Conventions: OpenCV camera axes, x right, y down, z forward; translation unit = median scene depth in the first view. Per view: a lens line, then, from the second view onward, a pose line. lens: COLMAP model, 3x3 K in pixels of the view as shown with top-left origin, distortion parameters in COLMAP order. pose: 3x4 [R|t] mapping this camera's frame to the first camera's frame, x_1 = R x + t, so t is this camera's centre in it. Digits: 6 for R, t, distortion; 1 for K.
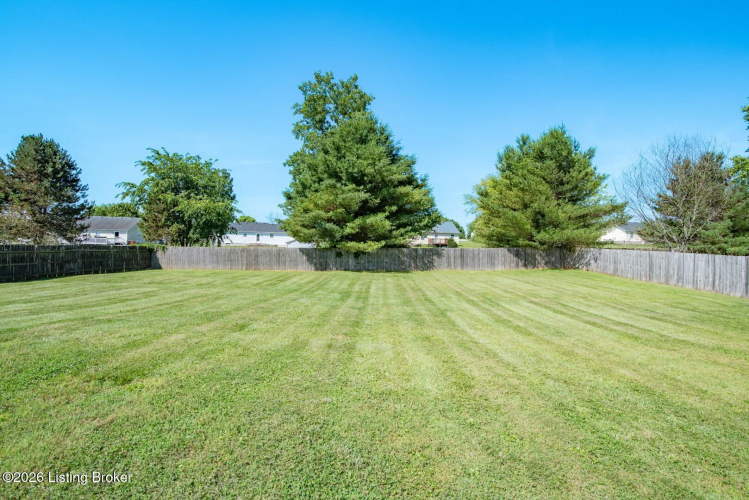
lens RADIAL K [[361.3, 0, 374.5], [0, 361.3, 250.0], [0, 0, 1]] dist [-0.020784, -0.000104]
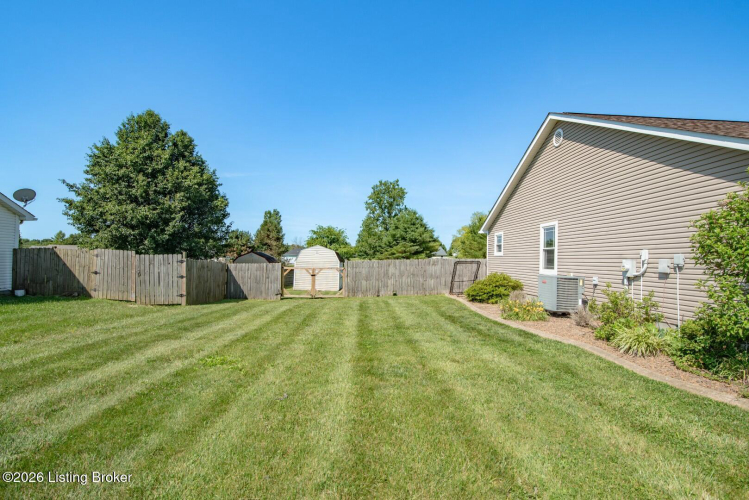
lens RADIAL K [[361.3, 0, 374.5], [0, 361.3, 250.0], [0, 0, 1]] dist [-0.020784, -0.000104]
pose [[0.997770, -0.008899, 0.066153, -0.450794], [0.010724, 0.999570, -0.027291, -0.061419], [-0.065882, 0.027940, 0.997436, -1.381981]]
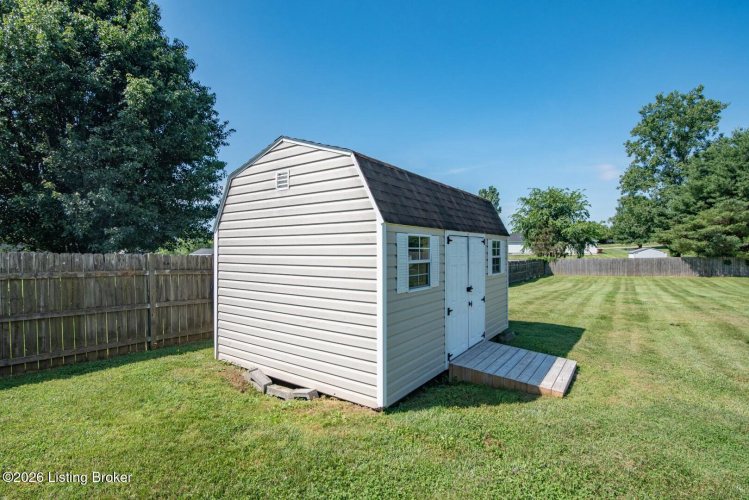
lens RADIAL K [[360.8, 0, 374.5], [0, 360.8, 250.0], [0, 0, 1]] dist [-0.003934, -0.000909]
pose [[0.833725, -0.034875, -0.551078, -0.398724], [0.029882, 0.999391, -0.018038, -0.038767], [0.551371, -0.001428, 0.834259, -0.523681]]
